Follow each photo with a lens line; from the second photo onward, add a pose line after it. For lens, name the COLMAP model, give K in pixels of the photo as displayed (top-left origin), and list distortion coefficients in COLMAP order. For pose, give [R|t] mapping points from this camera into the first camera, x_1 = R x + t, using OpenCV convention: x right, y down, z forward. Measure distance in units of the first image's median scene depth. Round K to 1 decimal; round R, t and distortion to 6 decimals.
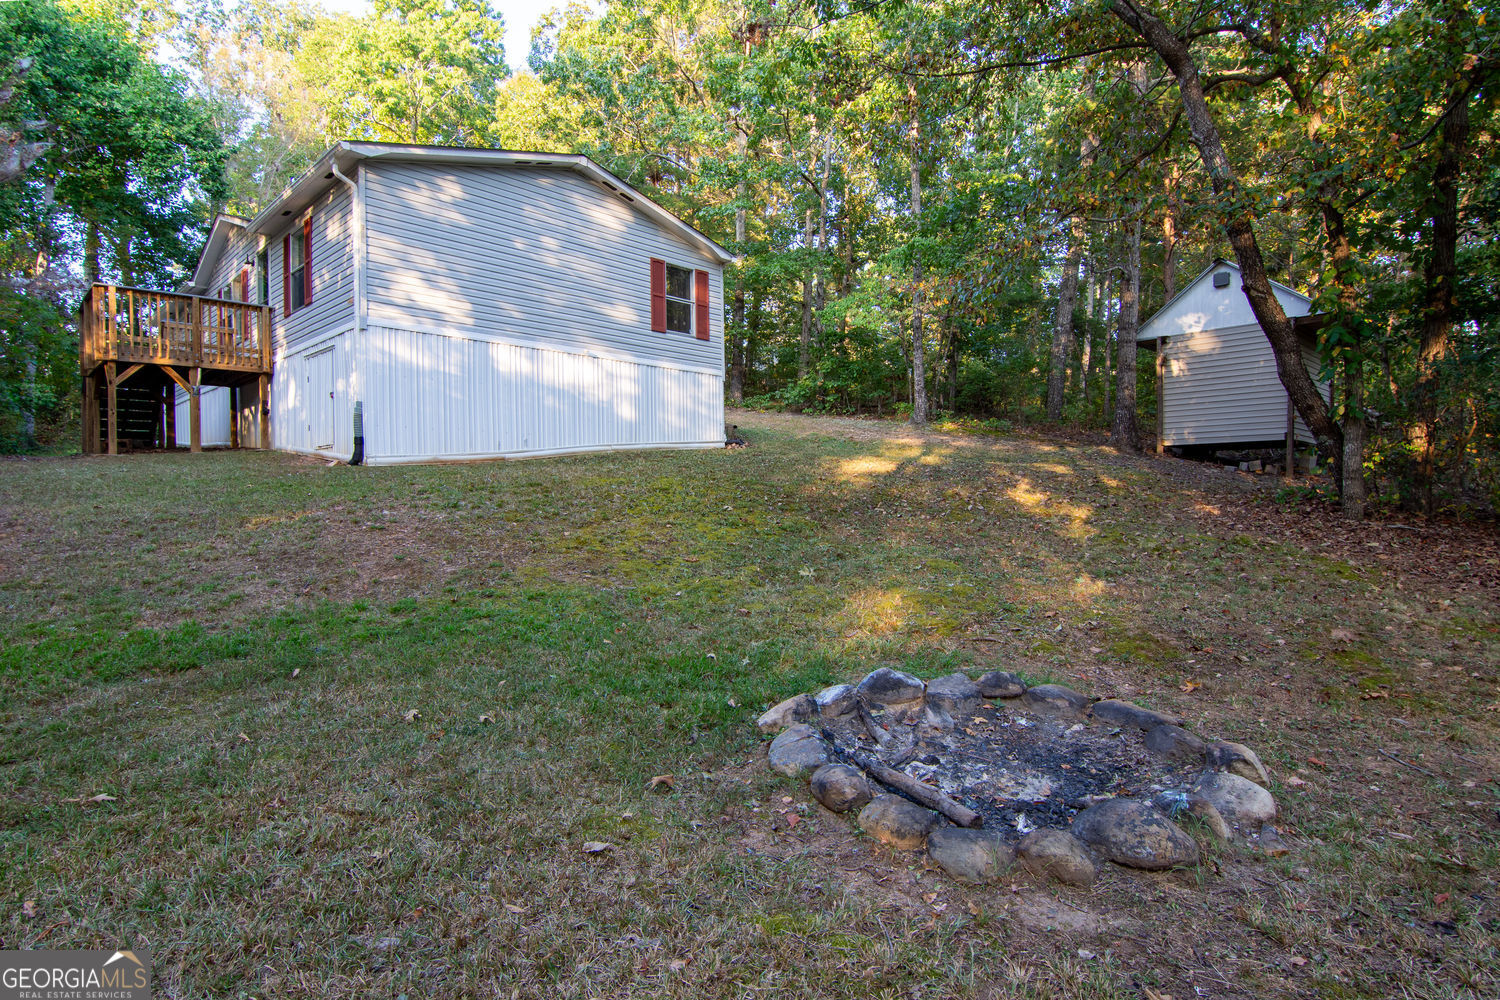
lens RADIAL K [[752.1, 0, 748.8], [0, 752.1, 498.3], [0, 0, 1]] dist [-0.016132, -0.004343]
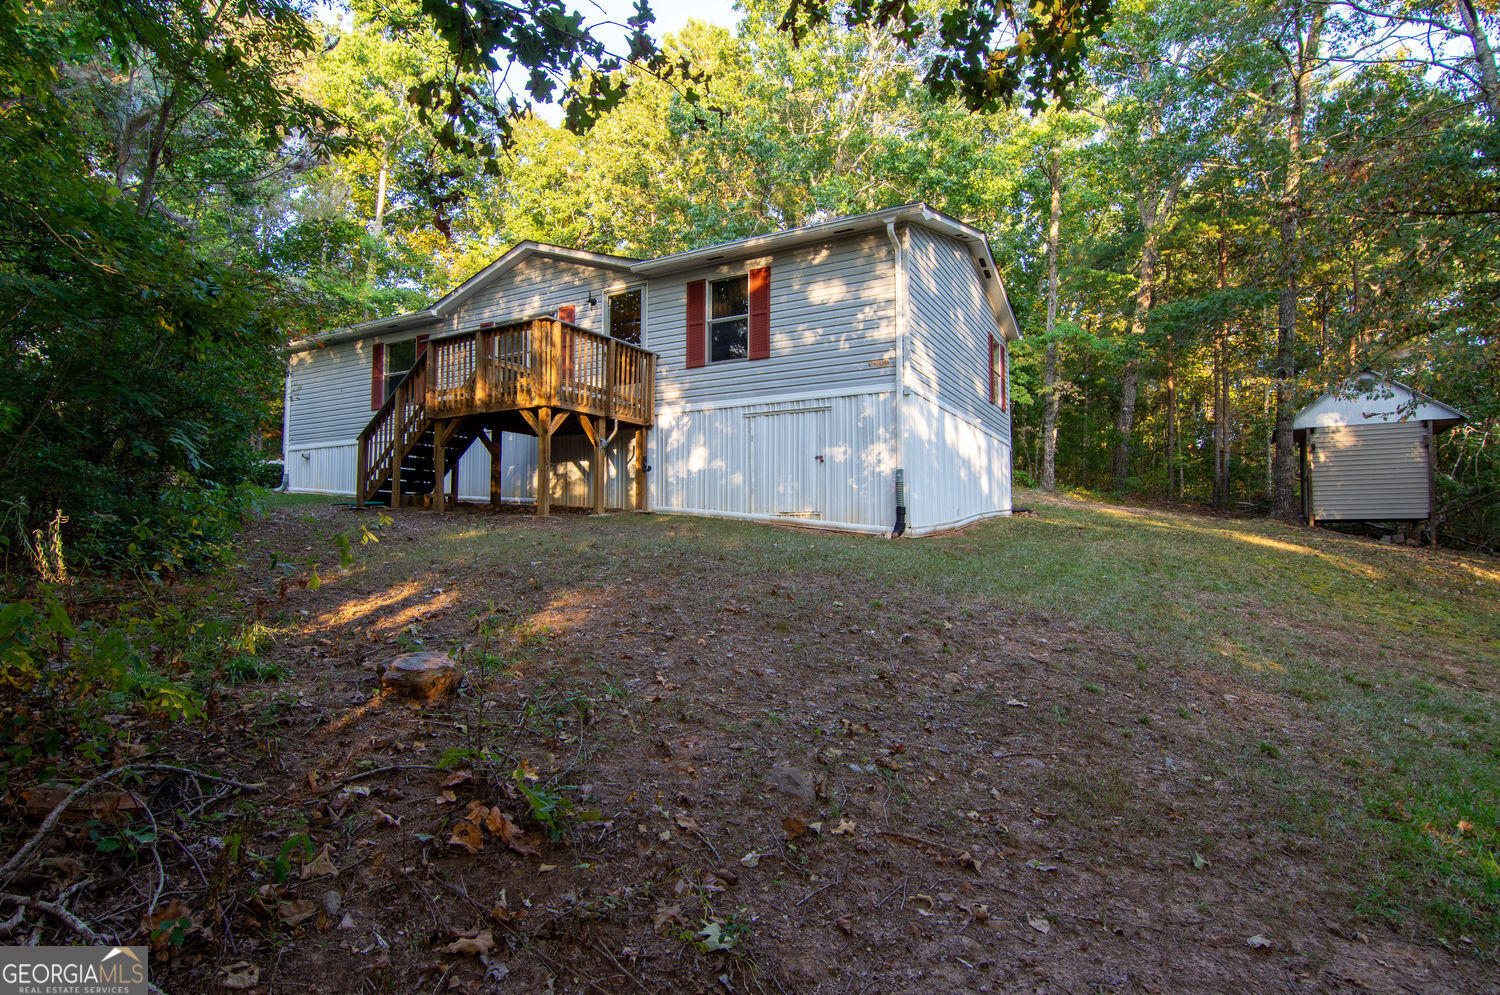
lens RADIAL K [[752.1, 0, 749.6], [0, 752.1, 502.4], [0, 0, 1]] dist [-0.016132, -0.004343]
pose [[0.965582, 0.023227, 0.259060, -0.680232], [-0.007653, 0.998111, -0.060964, -0.020110], [-0.259986, 0.056883, 0.963935, 0.099811]]
